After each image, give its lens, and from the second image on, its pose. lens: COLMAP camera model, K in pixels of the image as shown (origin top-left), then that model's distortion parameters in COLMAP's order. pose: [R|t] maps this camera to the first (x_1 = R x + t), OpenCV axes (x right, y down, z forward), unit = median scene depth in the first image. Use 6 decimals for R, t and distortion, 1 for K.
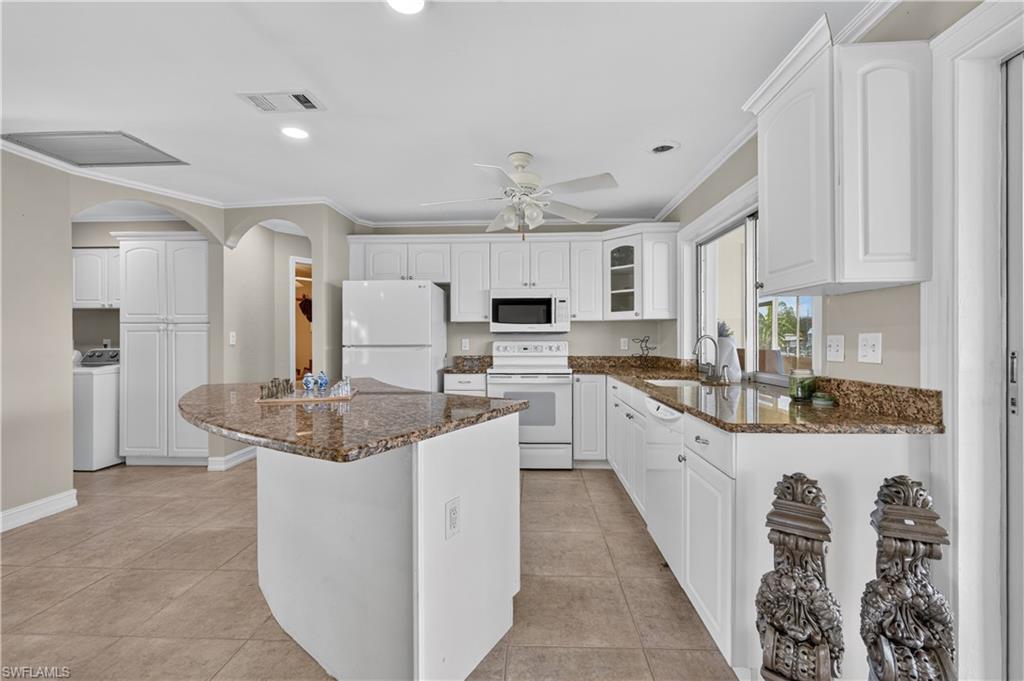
lens RADIAL K [[444.2, 0, 516.8], [0, 444.2, 341.1], [0, 0, 1]] dist [0.000456, -0.000241]
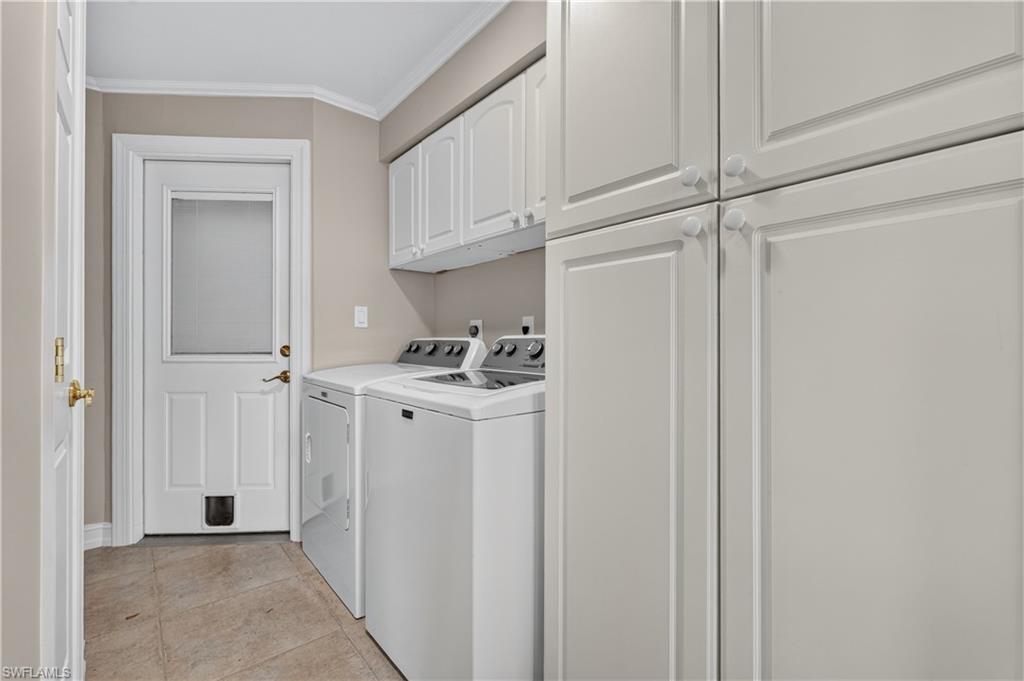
lens RADIAL K [[444.2, 0, 514.3], [0, 444.2, 339.7], [0, 0, 1]] dist [0.000456, -0.000241]
pose [[0.679857, 0.004554, -0.733331, -0.688411], [-0.004270, 0.999988, 0.002252, 0.022166], [0.733333, 0.001600, 0.679868, 0.782142]]
